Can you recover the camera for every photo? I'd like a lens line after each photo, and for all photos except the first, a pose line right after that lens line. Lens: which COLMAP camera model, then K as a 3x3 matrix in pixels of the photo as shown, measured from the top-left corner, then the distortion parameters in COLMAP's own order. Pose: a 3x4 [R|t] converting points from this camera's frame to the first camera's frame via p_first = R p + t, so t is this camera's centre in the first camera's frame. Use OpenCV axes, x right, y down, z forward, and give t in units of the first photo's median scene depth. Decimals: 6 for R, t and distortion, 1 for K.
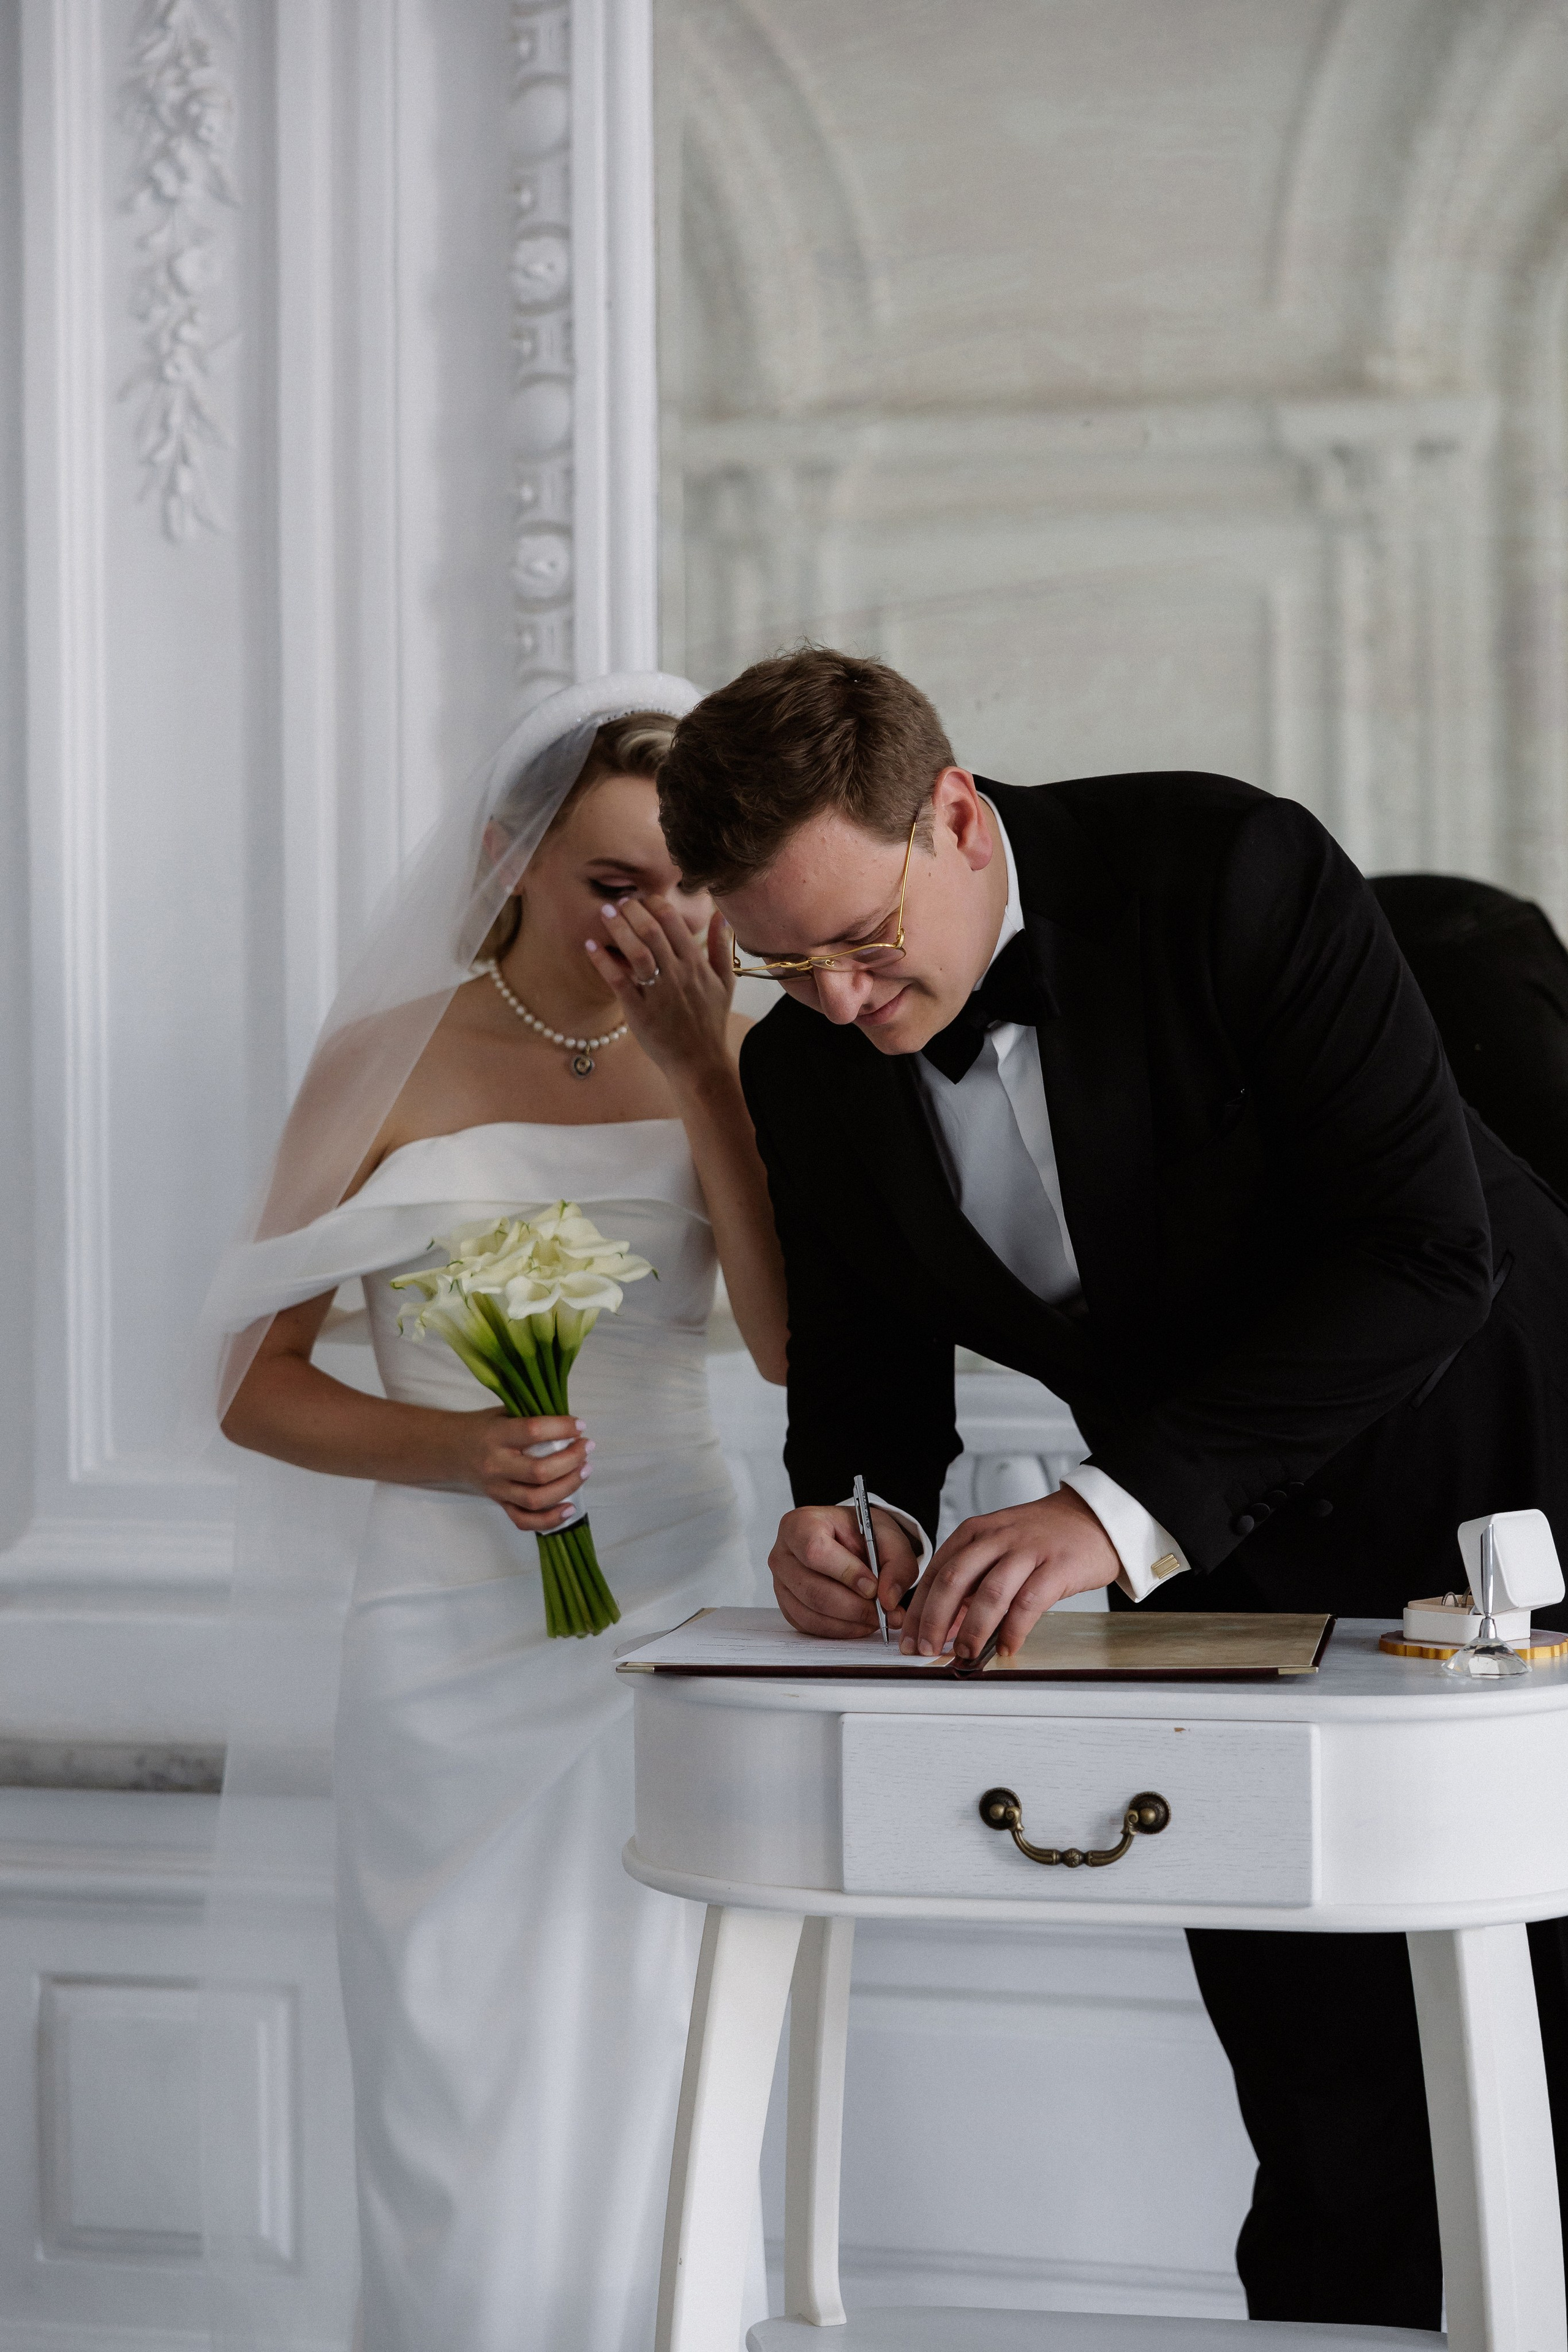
lens RADIAL K [[4382.5, 0, 823.2], [0, 4382.5, 1214.2], [0, 0, 1]] dist [0.085830, 0.000000]
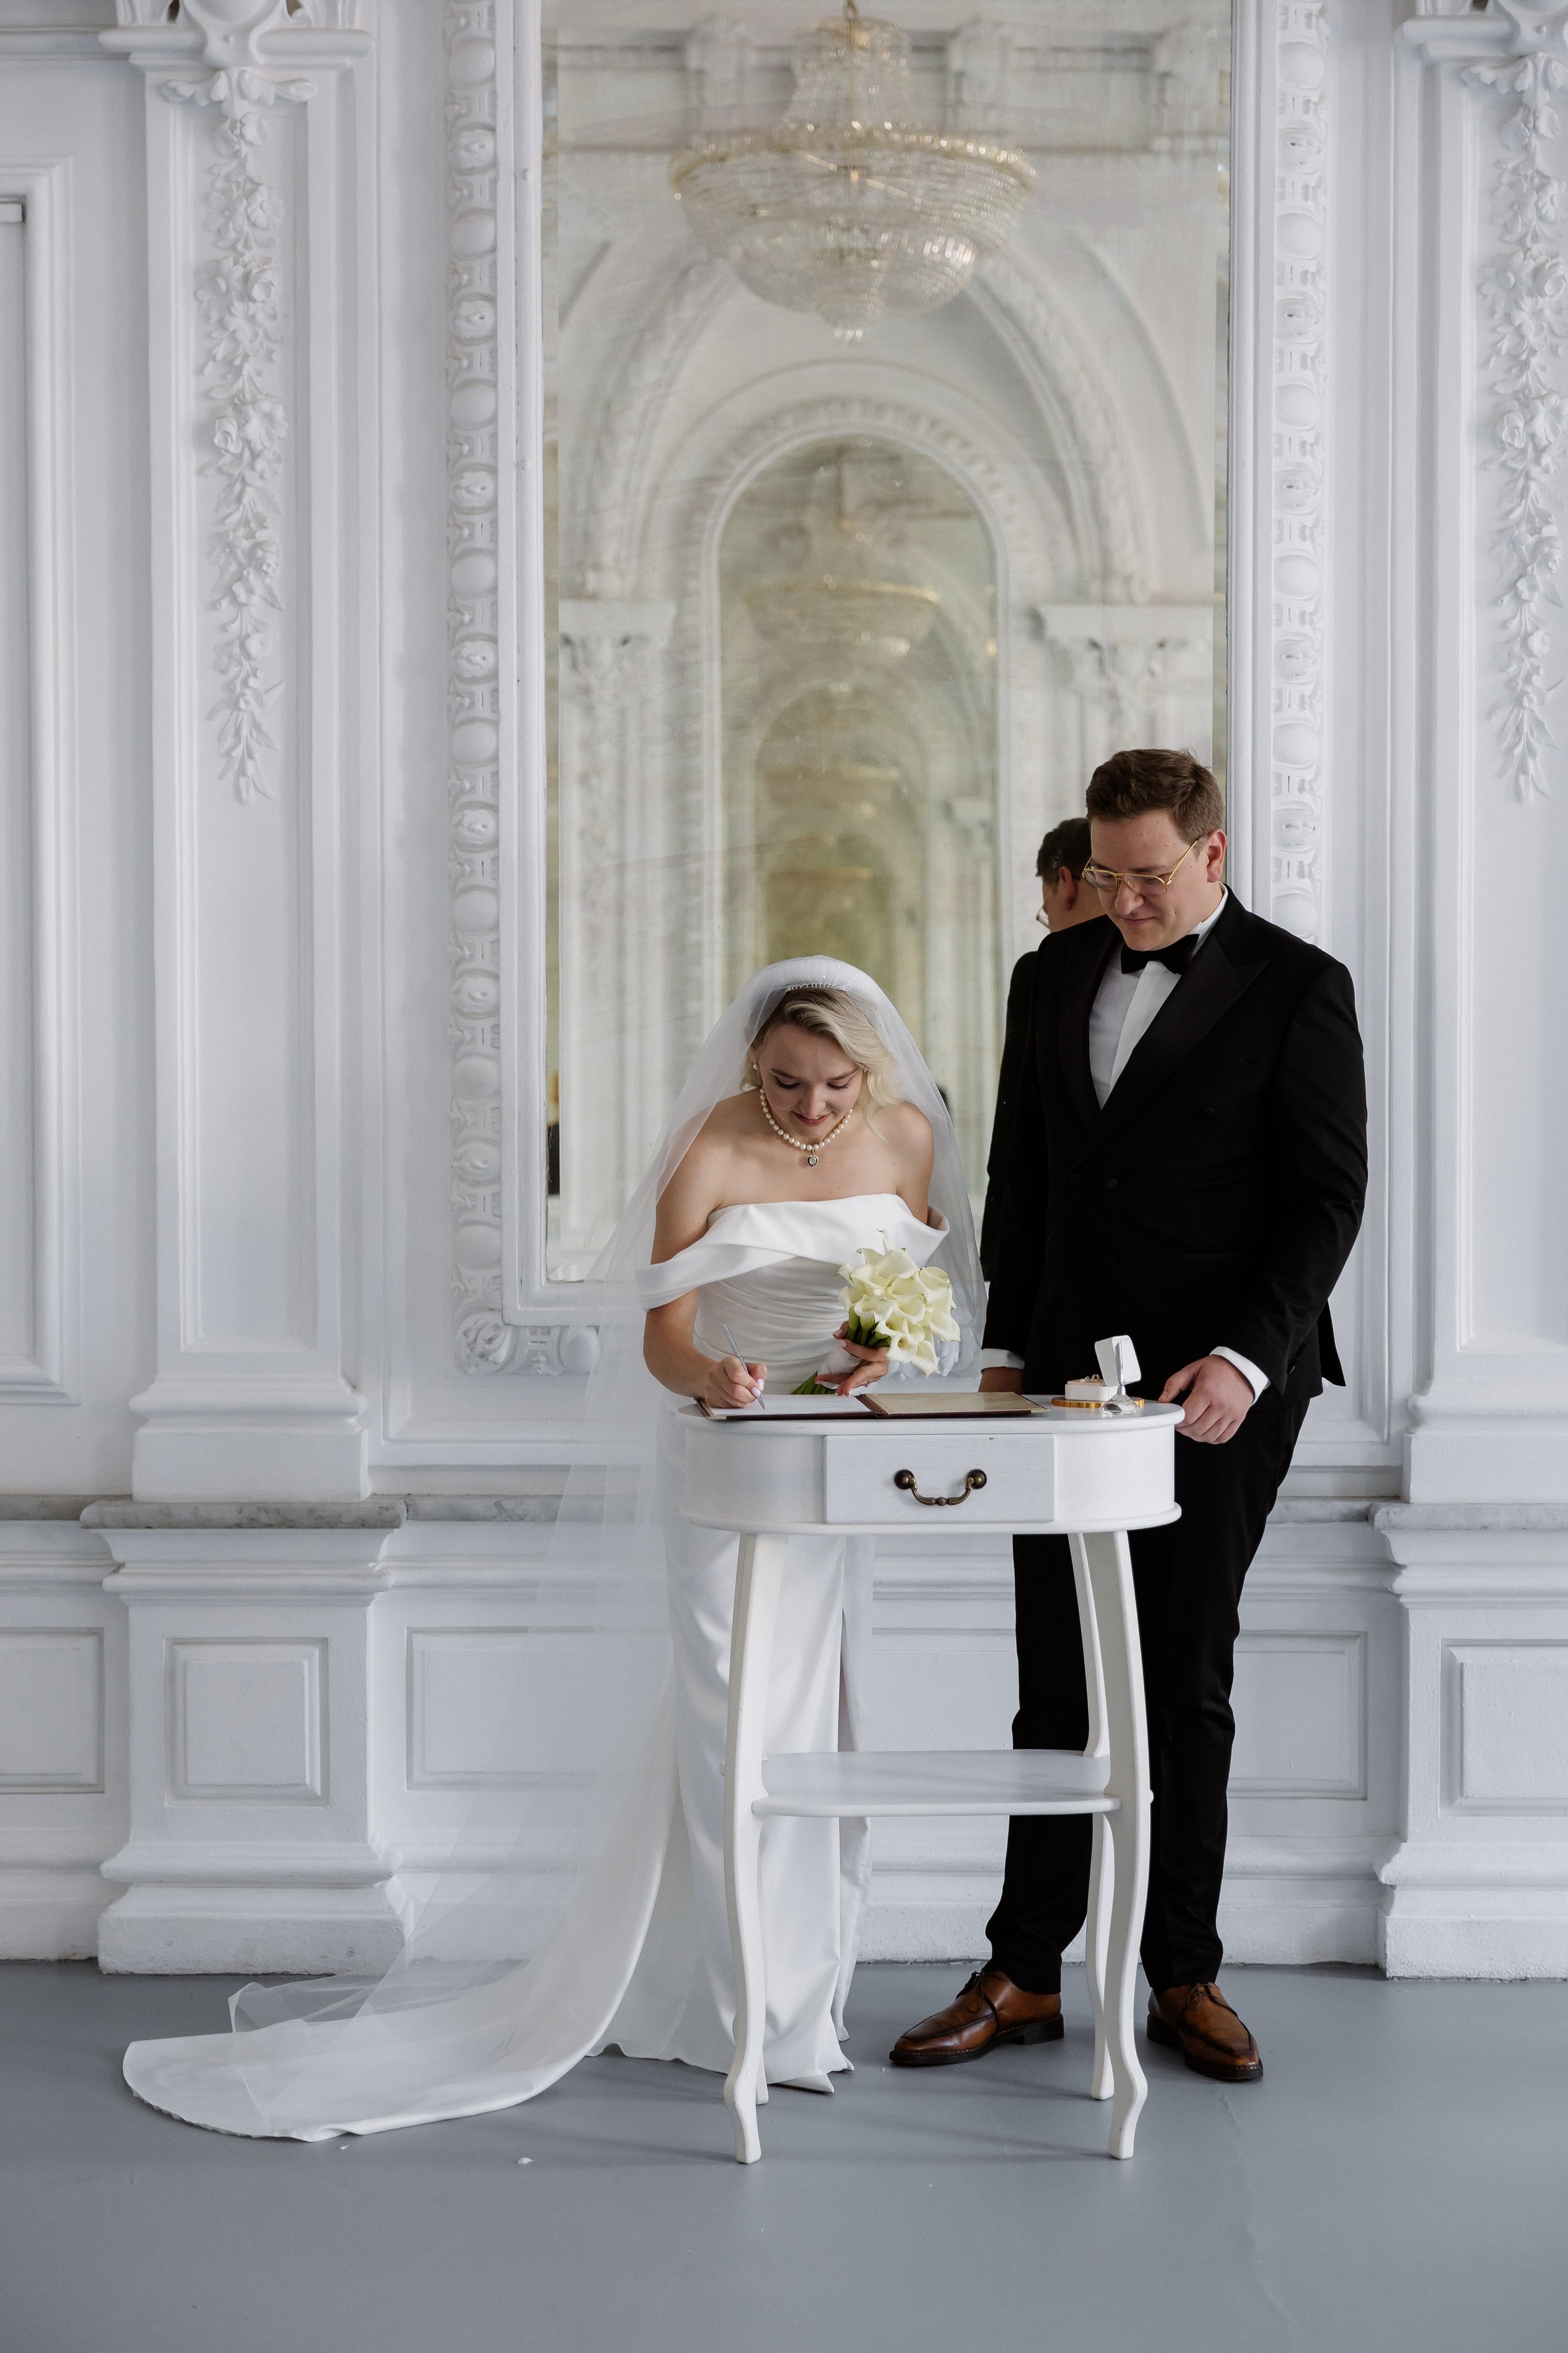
lens RADIAL K [[3491.4, 0, 821.1], [0, 3491.4, 1204.2], [0, 0, 1]] dist [0.130679, 0.000000]
pose [[0.972967, -0.003198, 0.230922, -0.256299], [0.002641, 0.999993, 0.002722, 0.000641], [-0.230929, -0.002038, 0.972969, -0.402802]]
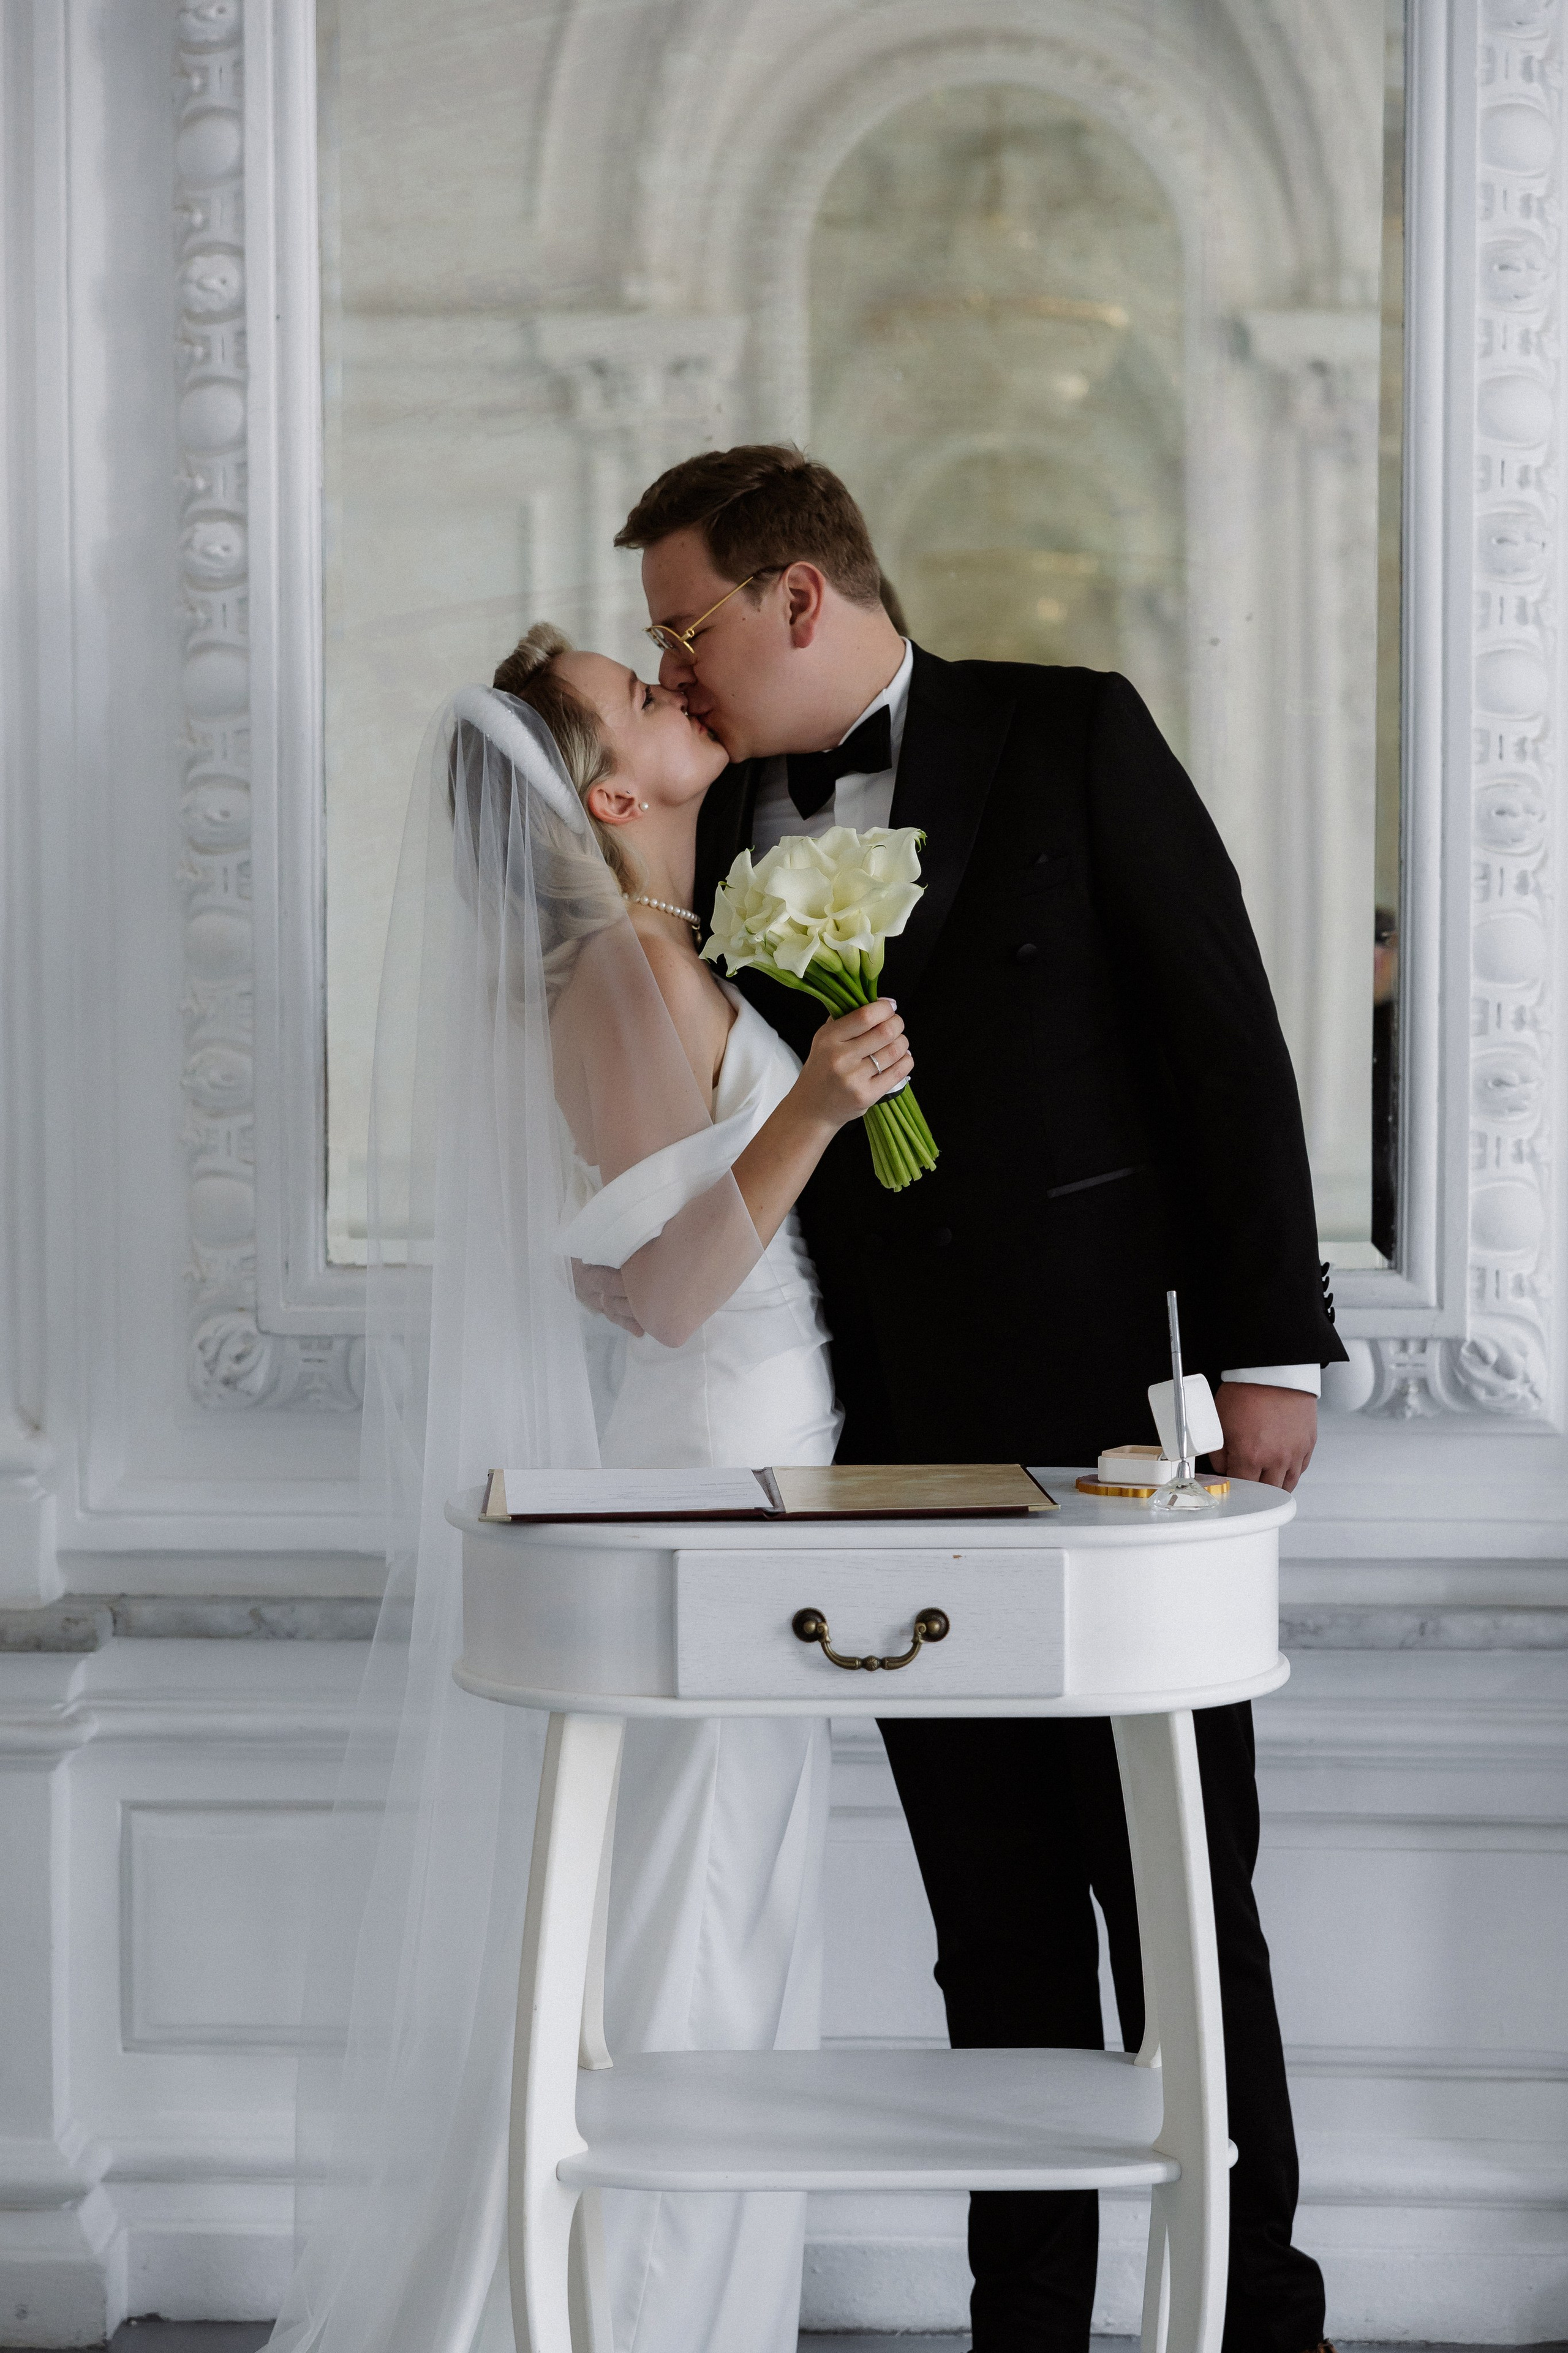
lens RADIAL K [[4384.0, 0, 801.5], [0, 4384.0, 1205.2], [0, 0, 1]] dist [0.085830, 0.000000]
pose [[0.982569, -0.006912, 0.185769, -0.127415], [0.002342, 0.999689, 0.024808, -0.007969], [-0.185883, -0.023941, 0.982280, -0.133326]]
